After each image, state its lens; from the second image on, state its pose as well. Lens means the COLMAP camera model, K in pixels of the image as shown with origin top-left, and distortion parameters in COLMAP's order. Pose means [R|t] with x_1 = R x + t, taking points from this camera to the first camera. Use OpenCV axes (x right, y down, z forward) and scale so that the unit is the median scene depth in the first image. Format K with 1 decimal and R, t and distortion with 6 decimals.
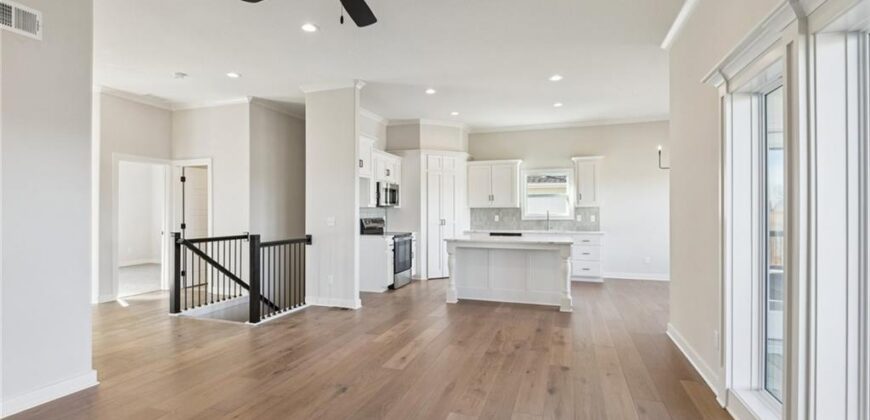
lens RADIAL K [[405.6, 0, 435.0], [0, 405.6, 210.0], [0, 0, 1]] dist [0.000626, 0.000021]
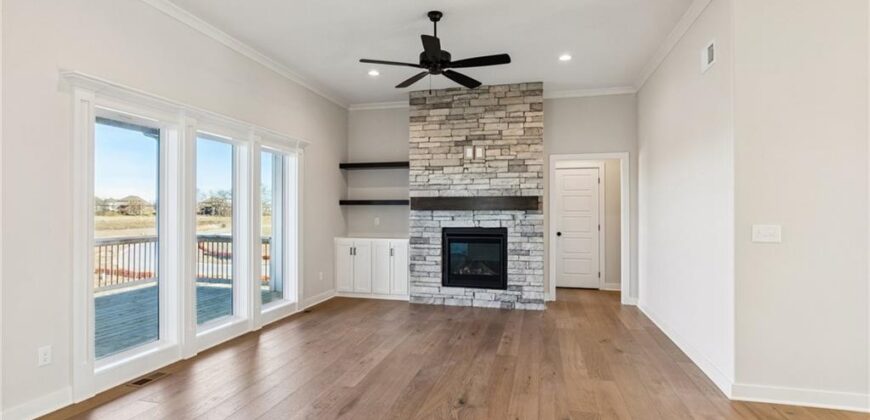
lens RADIAL K [[434.9, 0, 424.8], [0, 434.9, 208.7], [0, 0, 1]] dist [-0.019257, -0.000016]
pose [[-0.998284, -0.000231, -0.058558, -0.031312], [0.000349, 0.999951, -0.009893, 0.002149], [0.058557, -0.009896, -0.998235, 0.780515]]
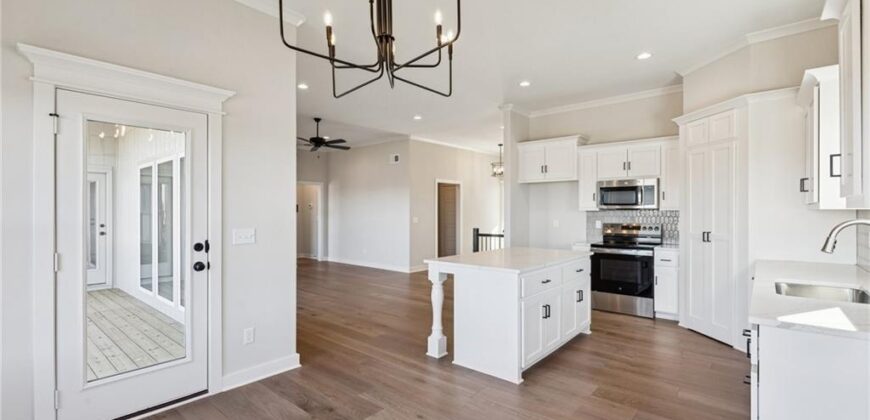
lens RADIAL K [[386.2, 0, 432.8], [0, 386.2, 212.2], [0, 0, 1]] dist [0.000392, 0.000013]
pose [[-0.378477, 0.003503, -0.925604, 0.685013], [0.003086, 0.999992, 0.002523, -0.005867], [0.925606, -0.001902, -0.378485, 0.891026]]
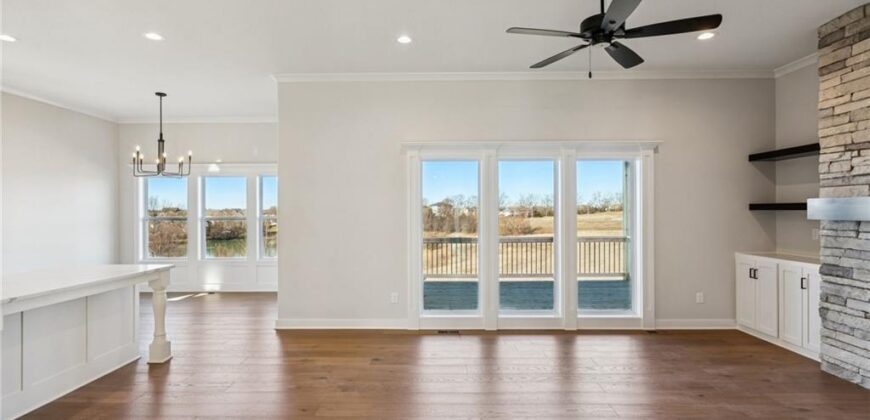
lens RADIAL K [[405.6, 0, 435.0], [0, 405.6, 210.0], [0, 0, 1]] dist [0.000626, 0.000021]
pose [[-0.299846, 0.004886, 0.953975, -0.370438], [0.002591, 0.999987, -0.004307, -0.013479], [-0.953984, 0.001180, -0.299855, 0.528018]]
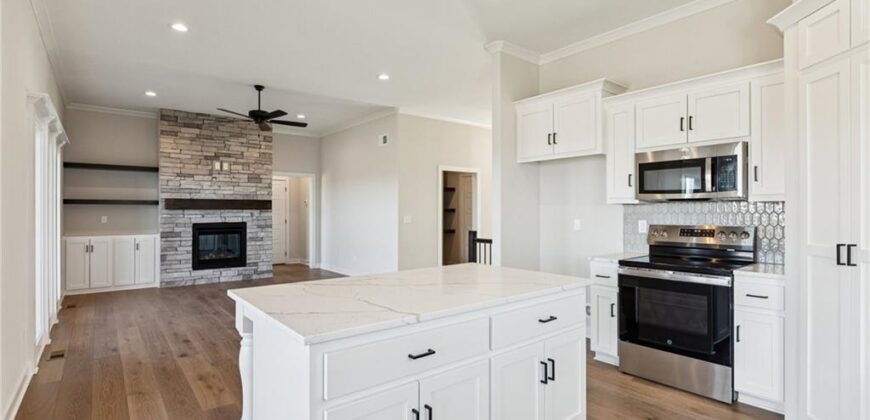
lens RADIAL K [[414.0, 0, 430.6], [0, 414.0, 209.0], [0, 0, 1]] dist [-0.001949, -0.000674]
pose [[-0.542355, -0.003382, -0.840143, 0.398583], [0.002637, 0.999980, -0.005729, 0.002868], [0.840146, -0.005323, -0.542335, 0.962792]]
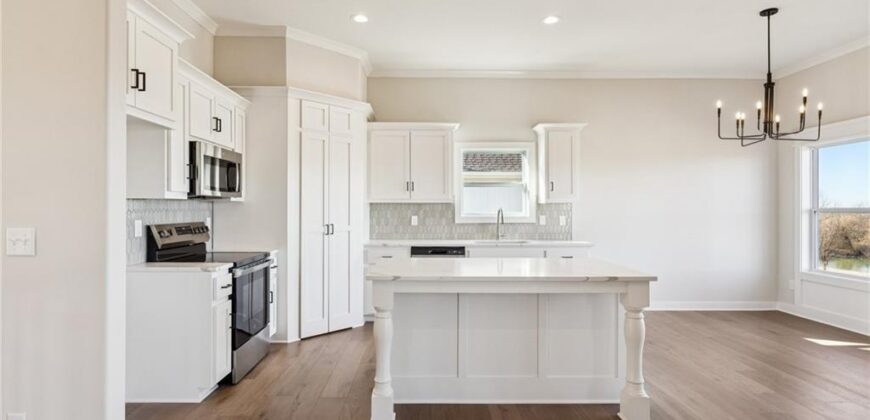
lens RADIAL K [[445.4, 0, 427.5], [0, 445.4, 208.1], [0, 0, 1]] dist [-0.001514, -0.000097]
pose [[0.944658, 0.004265, 0.328030, -0.052865], [-0.005013, 0.999986, 0.001436, 0.000976], [-0.328020, -0.003001, 0.944666, 0.420424]]
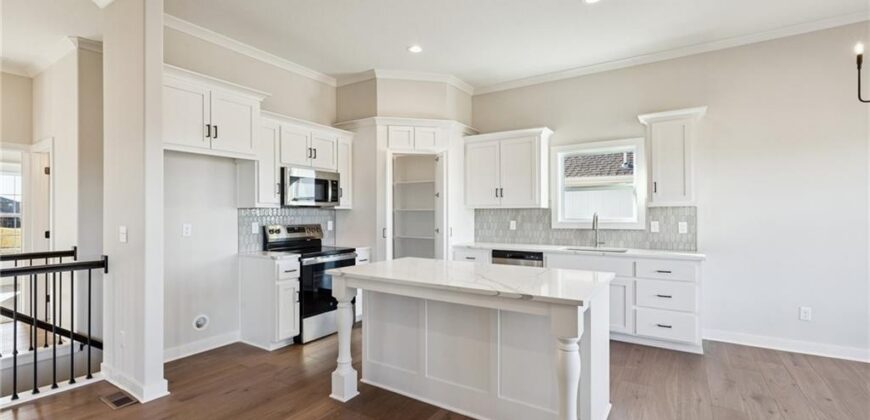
lens RADIAL K [[386.2, 0, 432.8], [0, 386.2, 212.2], [0, 0, 1]] dist [0.000392, 0.000013]
pose [[0.967464, -0.000826, -0.253008, 0.207959], [0.000634, 0.999999, -0.000840, 0.000623], [0.253009, 0.000653, 0.967464, 0.441287]]
